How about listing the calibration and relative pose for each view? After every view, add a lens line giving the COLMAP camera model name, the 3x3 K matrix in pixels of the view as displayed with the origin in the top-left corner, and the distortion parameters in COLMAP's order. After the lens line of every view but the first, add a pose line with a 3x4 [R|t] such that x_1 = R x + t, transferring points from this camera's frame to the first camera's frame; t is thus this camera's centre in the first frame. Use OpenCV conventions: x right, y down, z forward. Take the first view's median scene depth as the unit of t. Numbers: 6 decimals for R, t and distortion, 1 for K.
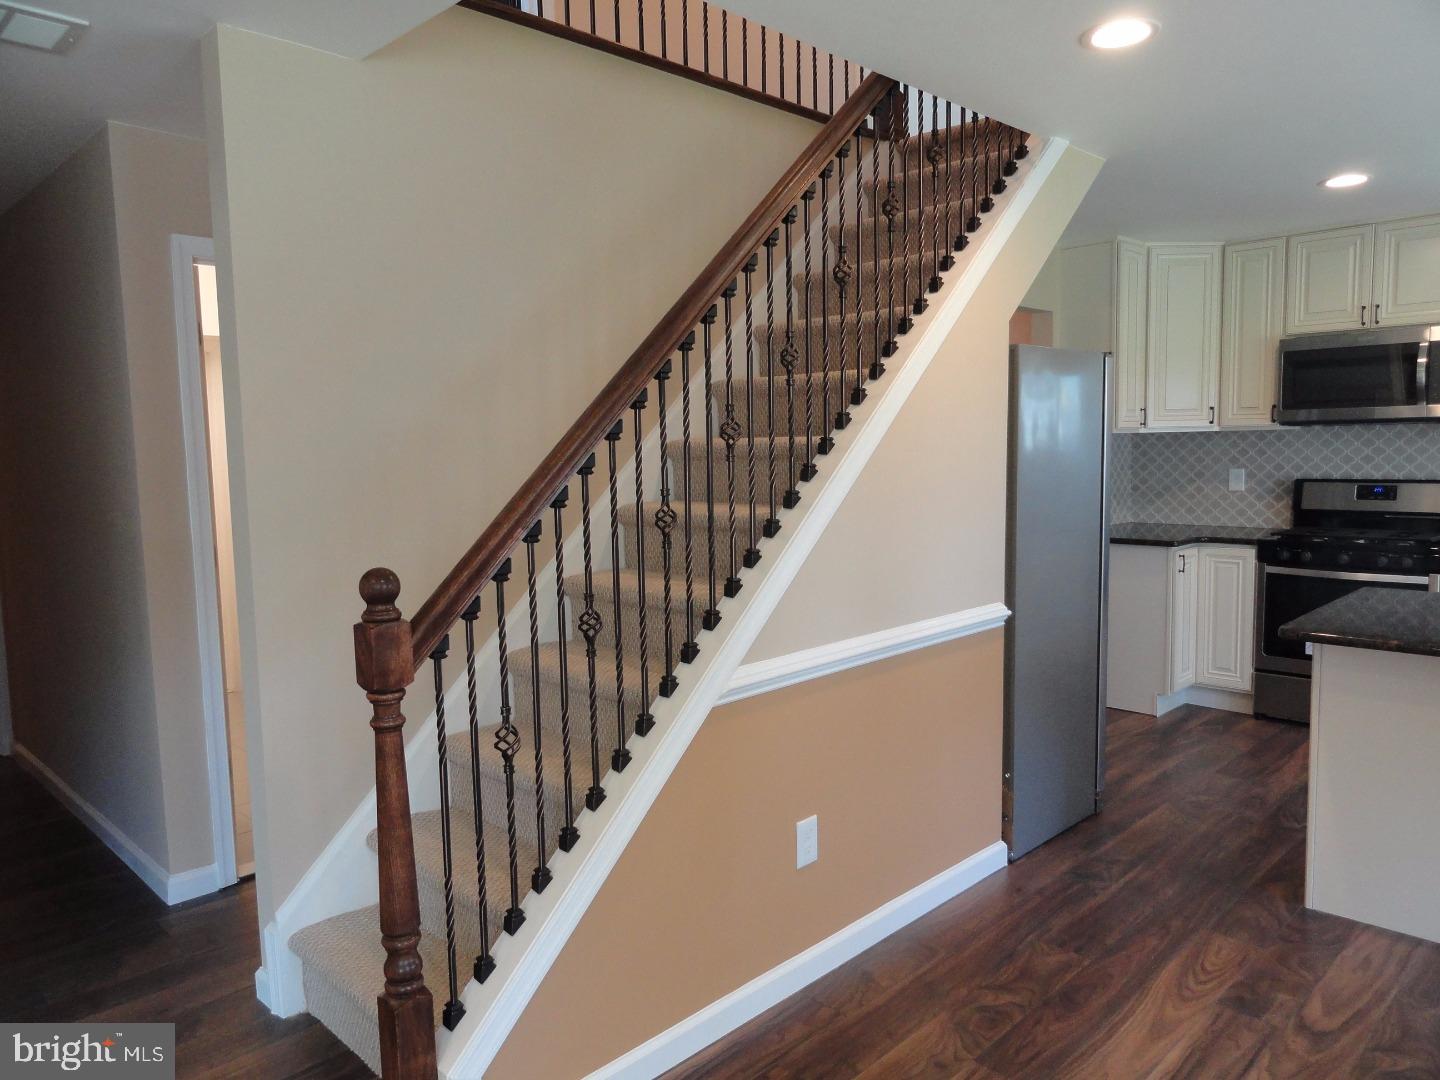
lens RADIAL K [[1009.8, 0, 722.6], [0, 1009.8, 538.4], [0, 0, 1]] dist [-0.001417, 0.003848]
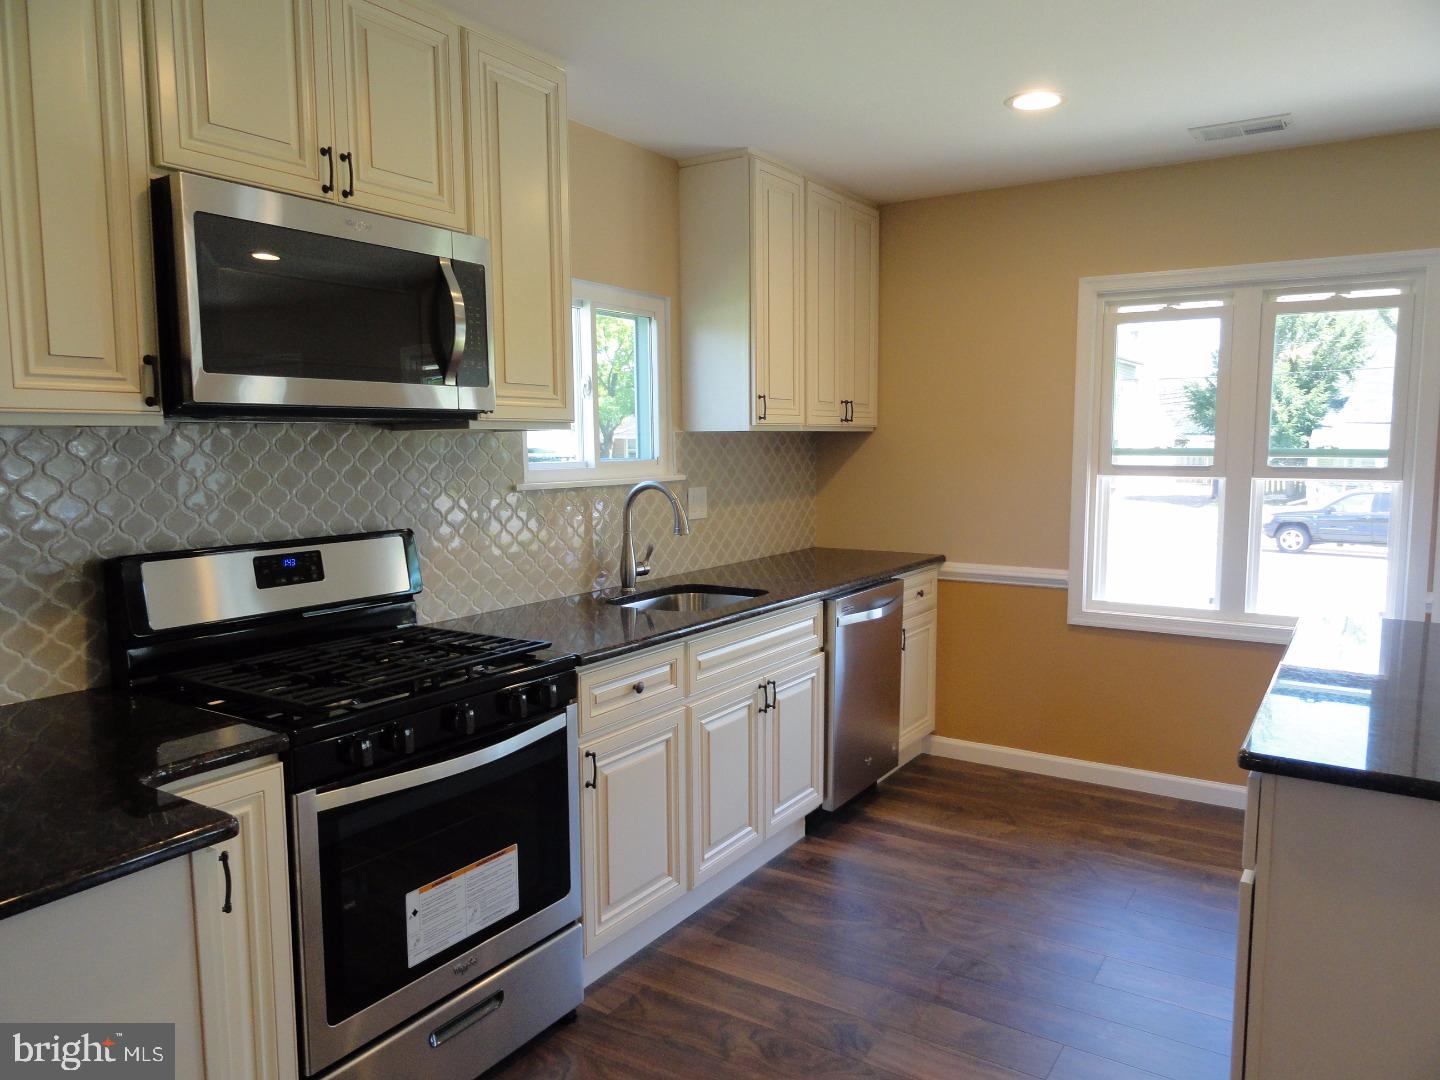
lens RADIAL K [[1009.8, 0, 733.4], [0, 1009.8, 542.9], [0, 0, 1]] dist [-0.001417, 0.003848]
pose [[-0.210665, -0.076713, 0.974544, 0.231415], [0.103756, 0.989530, 0.100321, -0.124655], [-0.972037, 0.122249, -0.200500, 1.348672]]
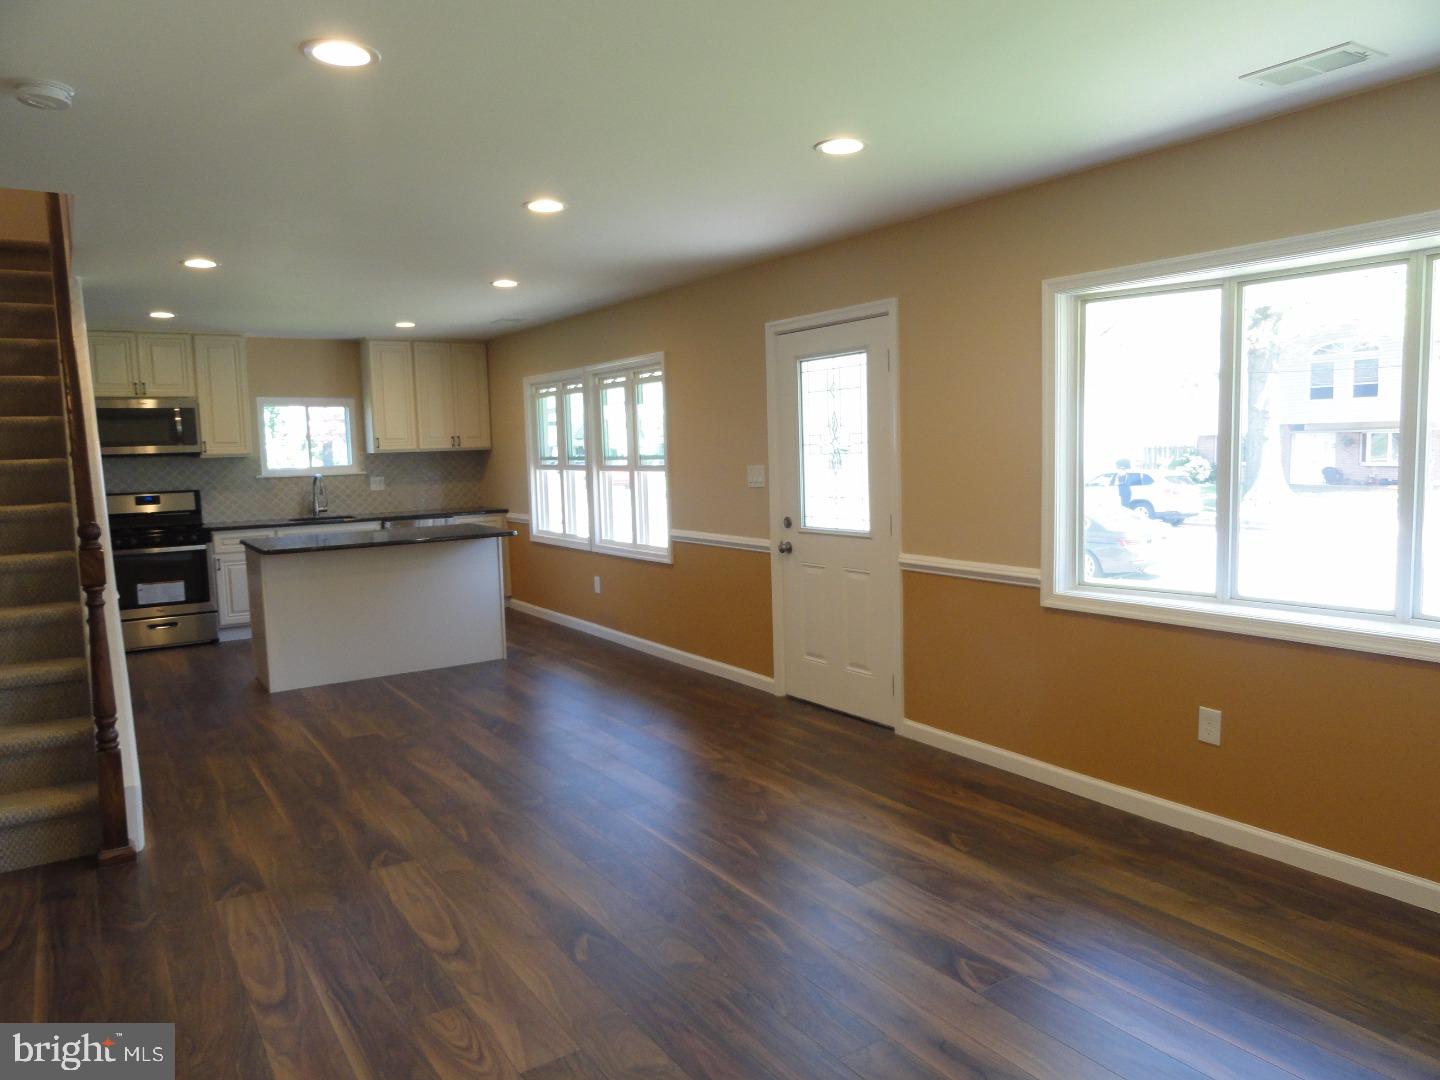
lens RADIAL K [[1009.8, 0, 724.9], [0, 1009.8, 542.4], [0, 0, 1]] dist [-0.001417, 0.003848]
pose [[0.208720, -0.077123, 0.974930, -1.062283], [0.117499, 0.991642, 0.053290, 0.062168], [-0.970891, 0.103430, 0.216037, -0.310188]]
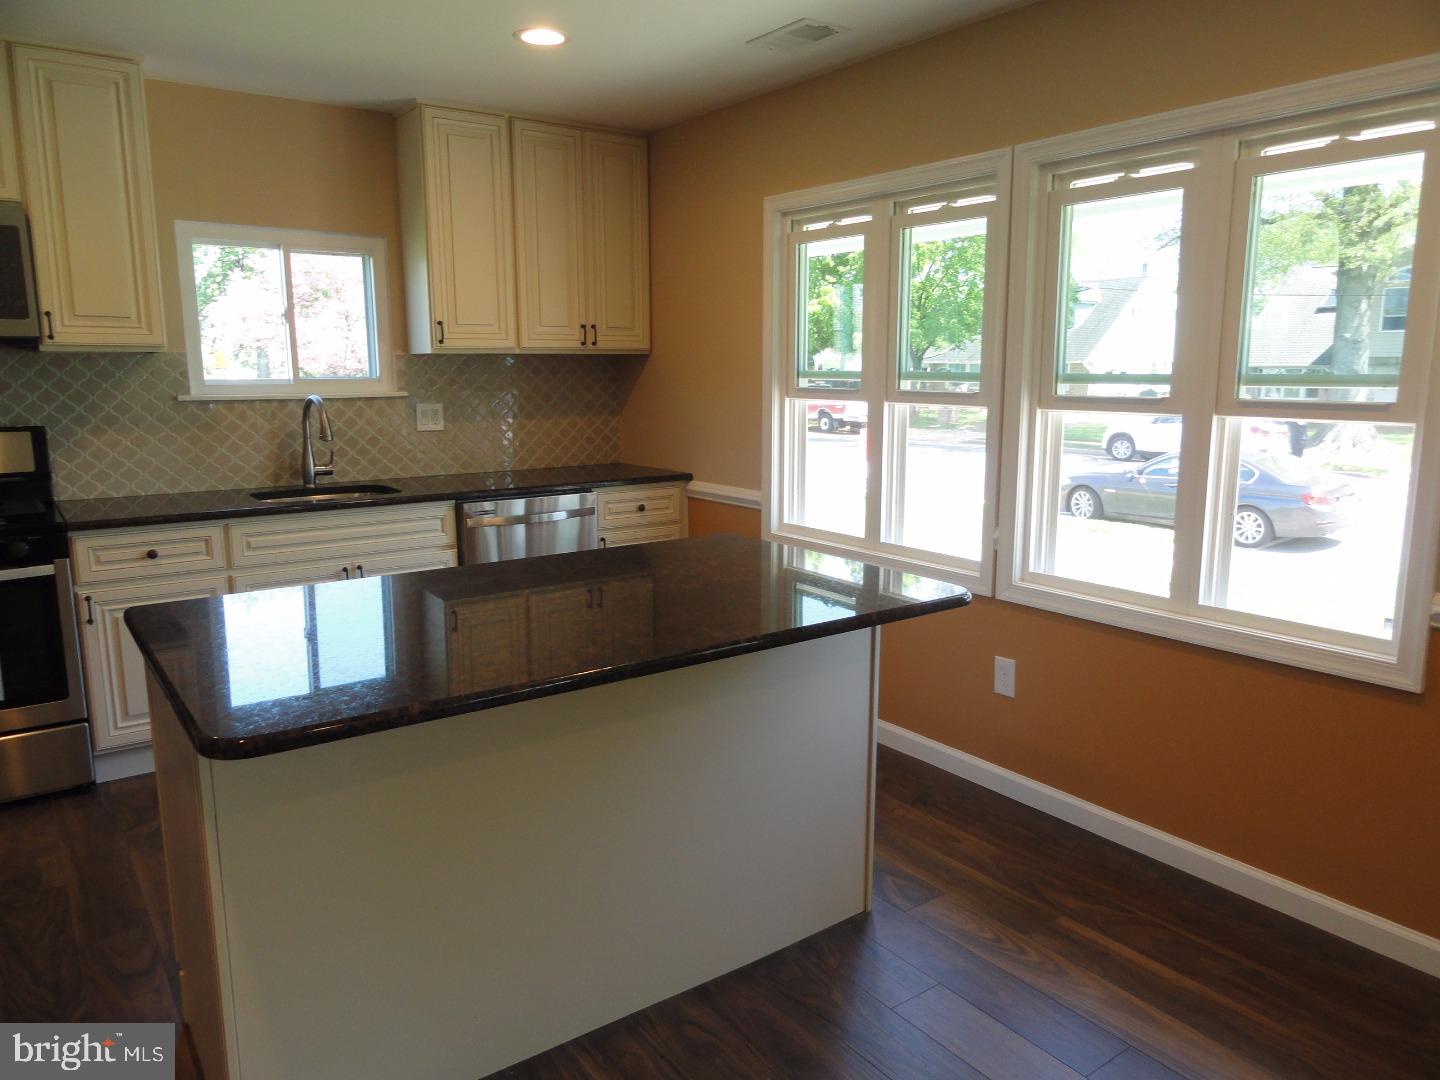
lens RADIAL K [[1009.8, 0, 726.1], [0, 1009.8, 540.9], [0, 0, 1]] dist [-0.001417, 0.003848]
pose [[0.154754, -0.147271, 0.976915, 0.108952], [0.093593, 0.986565, 0.133900, -0.038418], [-0.983510, 0.070711, 0.166459, 0.556383]]
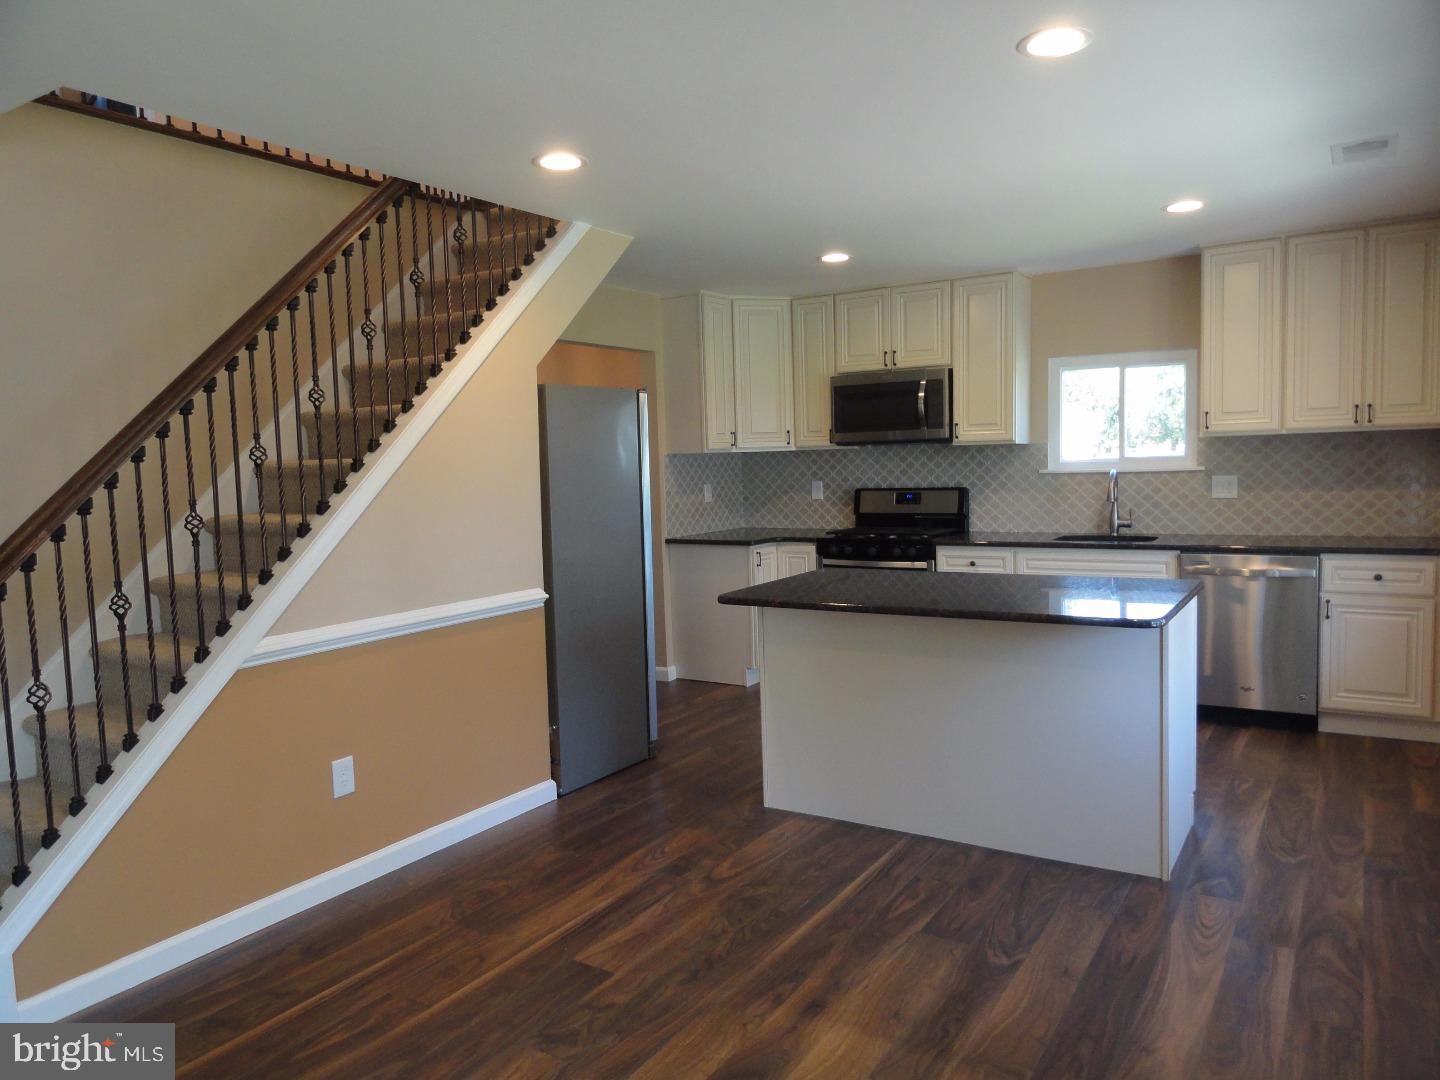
lens RADIAL K [[1009.8, 0, 719.7], [0, 1009.8, 538.3], [0, 0, 1]] dist [-0.001417, 0.003848]
pose [[0.976523, -0.025982, 0.213841, 0.221322], [0.030454, 0.999380, -0.017644, 0.029550], [-0.213250, 0.023742, 0.976709, -0.272000]]
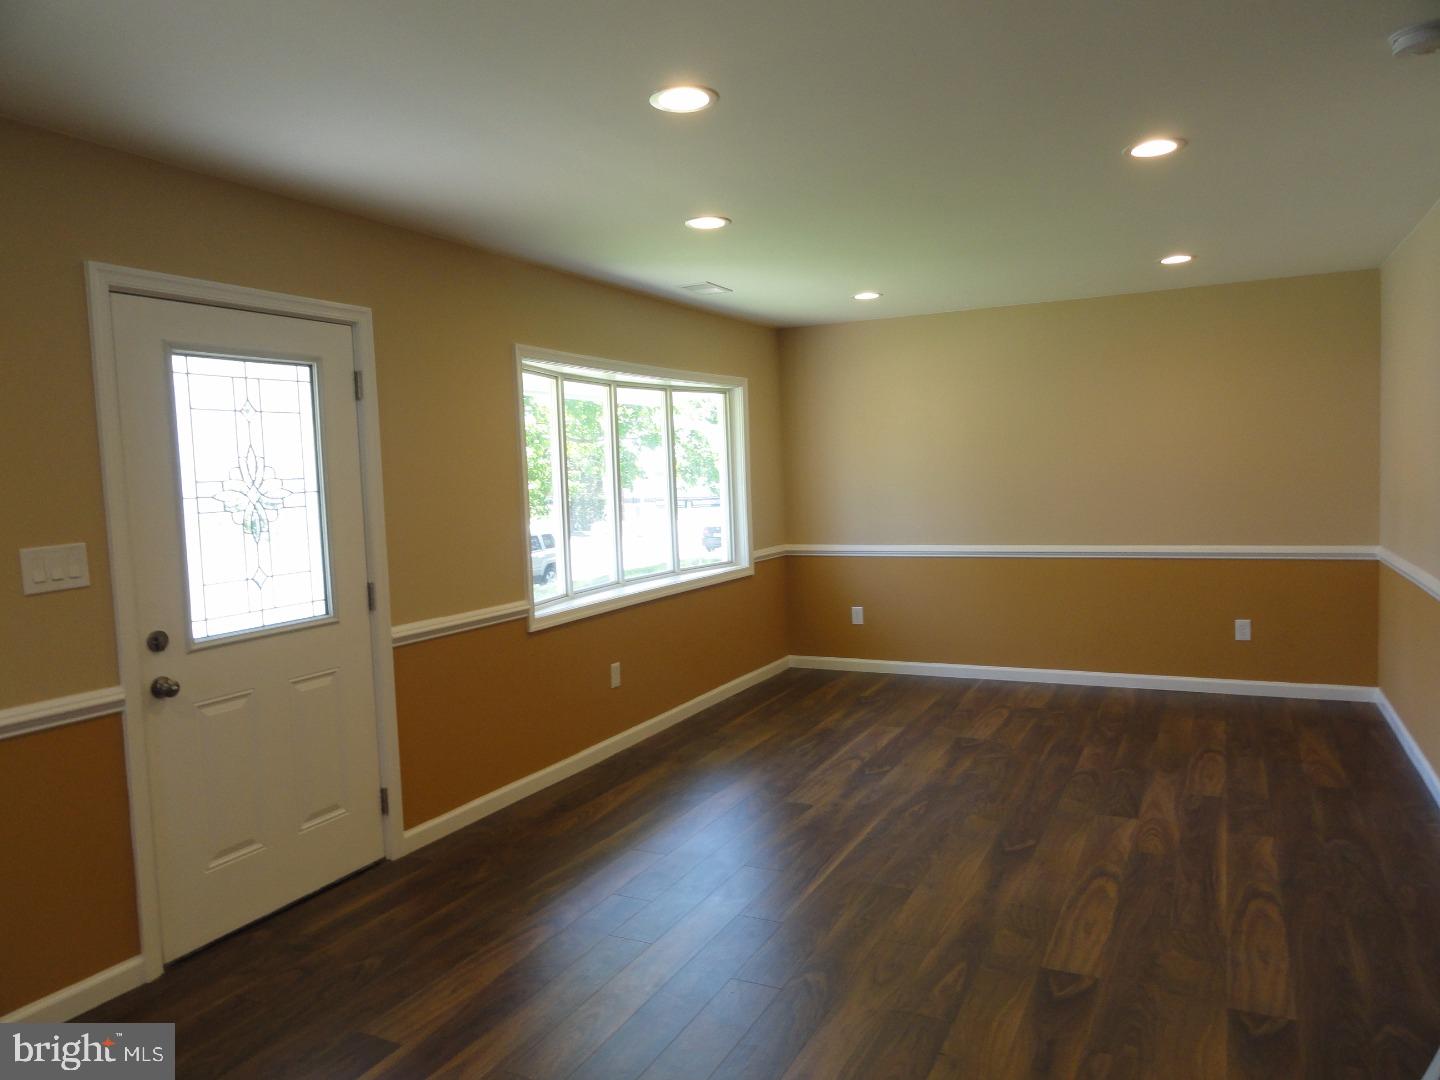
lens RADIAL K [[1009.8, 0, 720.3], [0, 1009.8, 531.6], [0, 0, 1]] dist [-0.001417, 0.003848]
pose [[-0.947605, 0.075200, -0.310468, 0.367405], [0.025904, 0.986785, 0.159951, -0.096667], [0.318393, 0.143528, -0.937030, 0.926695]]
